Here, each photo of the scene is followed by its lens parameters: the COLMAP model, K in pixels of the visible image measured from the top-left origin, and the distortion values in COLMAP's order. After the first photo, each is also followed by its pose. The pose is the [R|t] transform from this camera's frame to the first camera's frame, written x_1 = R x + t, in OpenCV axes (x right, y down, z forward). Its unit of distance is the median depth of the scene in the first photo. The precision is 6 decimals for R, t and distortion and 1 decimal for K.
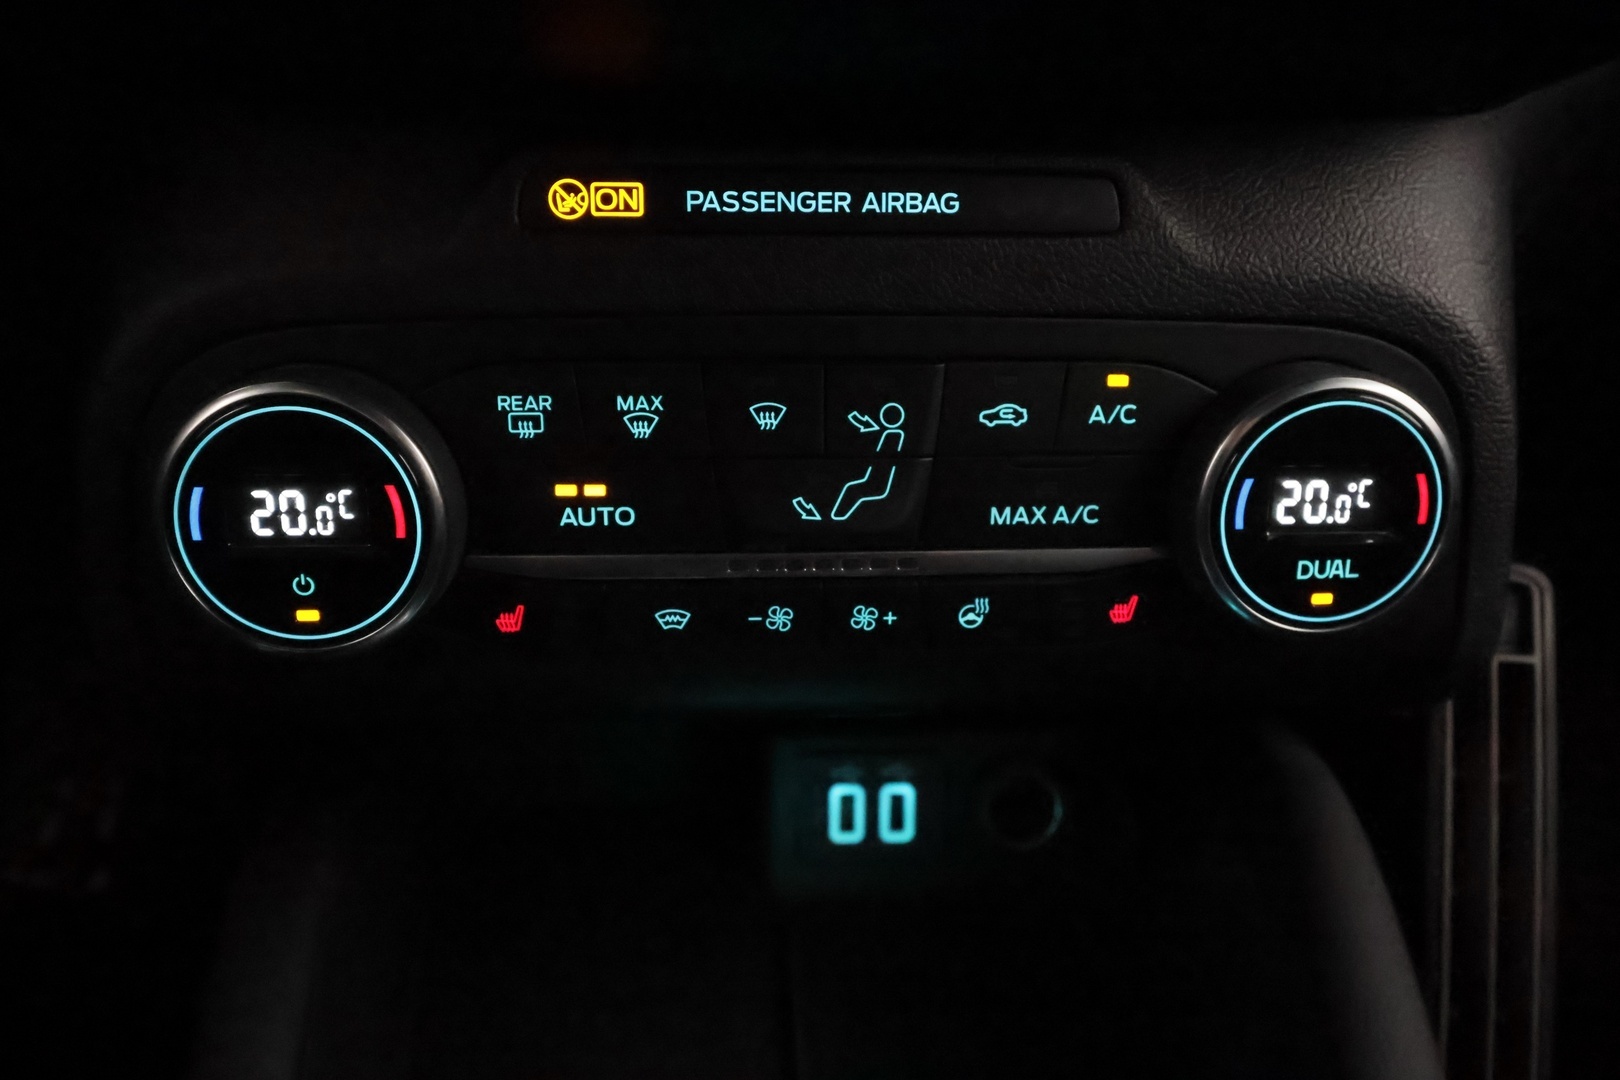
lens RADIAL K [[1184.7, 0, 799.9], [0, 1184.7, 534.8], [0, 0, 1]] dist [0.009977, -0.000261]
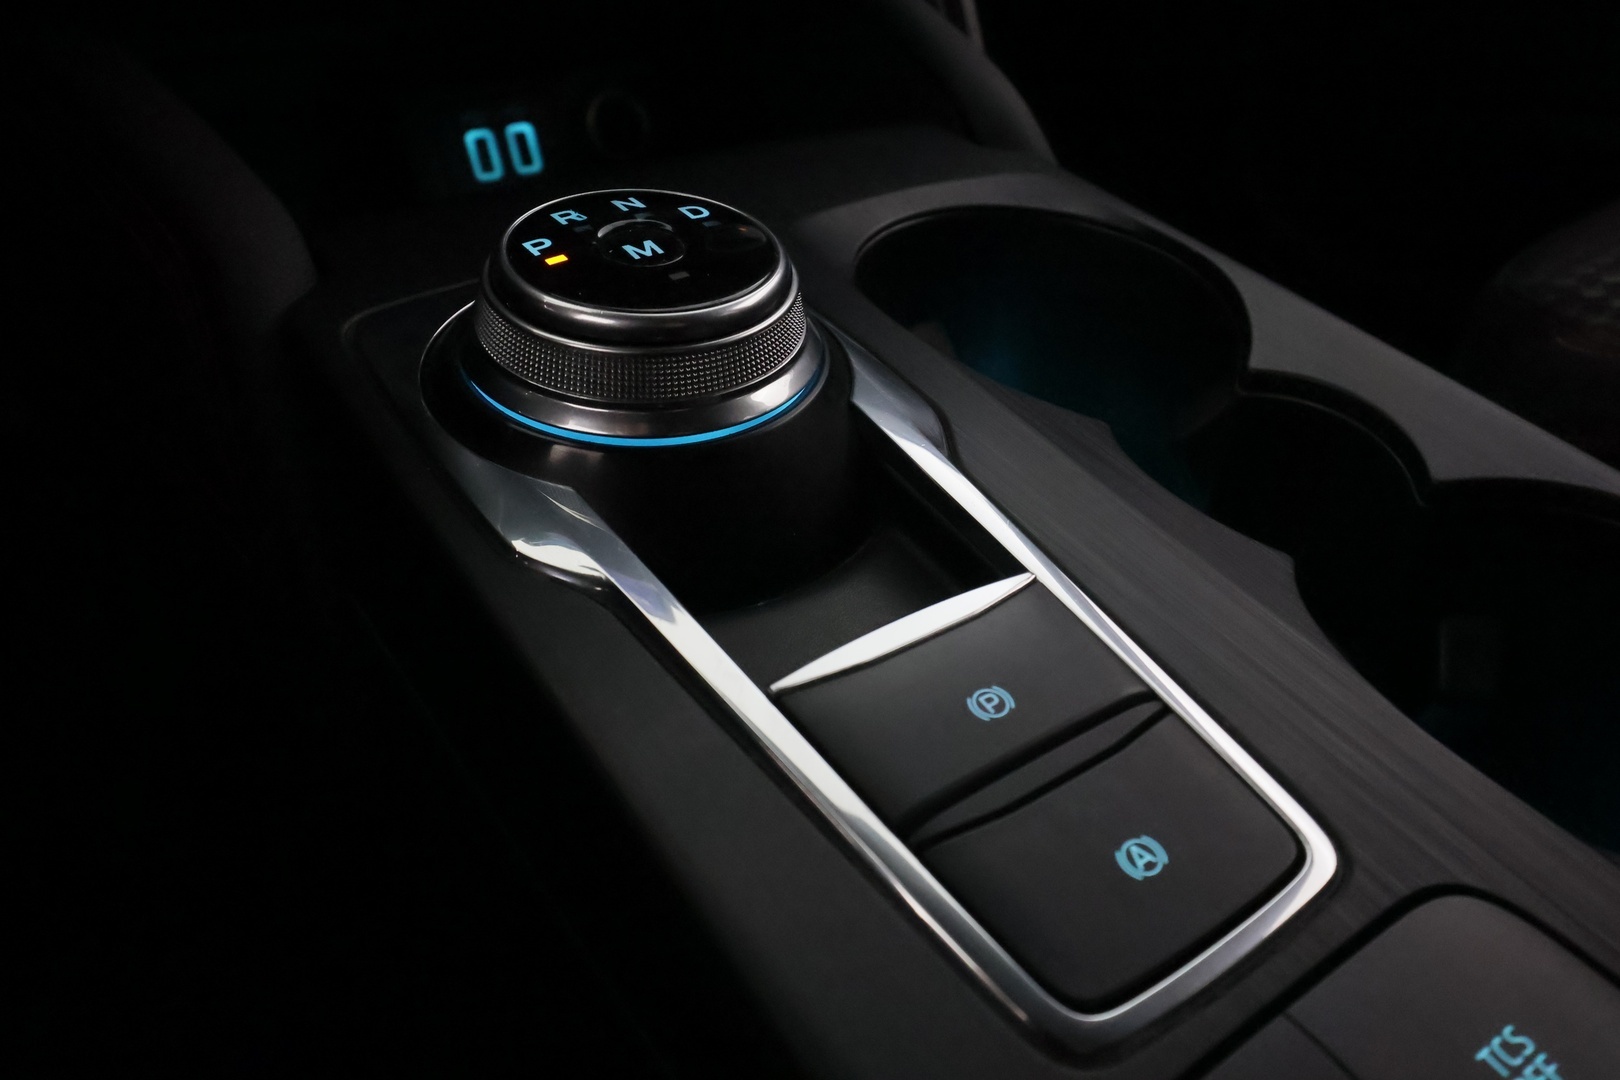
lens RADIAL K [[1184.7, 0, 811.9], [0, 1184.7, 551.1], [0, 0, 1]] dist [0.009977, -0.000261]
pose [[0.848337, -0.315414, 0.425251, -0.583242], [0.243935, 0.945702, 0.214811, 0.808917], [-0.469916, -0.078499, 0.879214, -0.439675]]
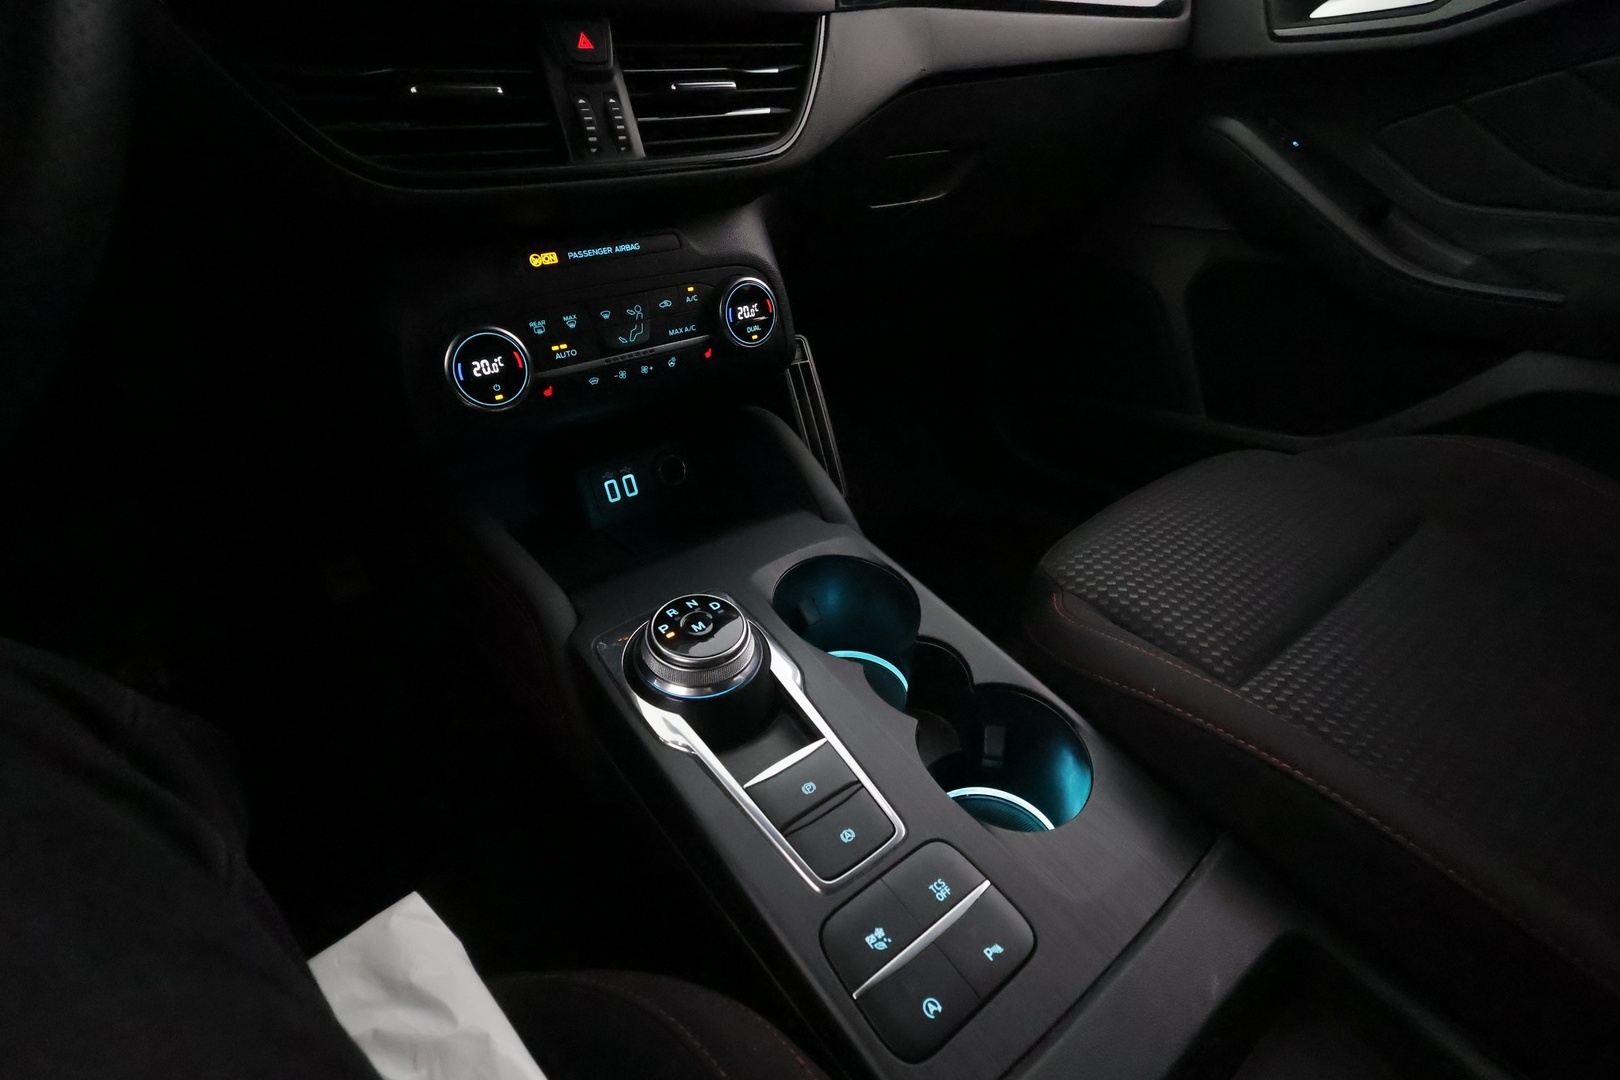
lens RADIAL K [[764.8, 0, 809.6], [0, 764.8, 534.9], [0, 0, 1]] dist [0.011881, -0.000098]
pose [[0.821631, -0.318284, 0.472882, -0.802139], [0.269302, 0.947914, 0.170104, 0.290914], [-0.502393, -0.012415, 0.864550, -1.261115]]
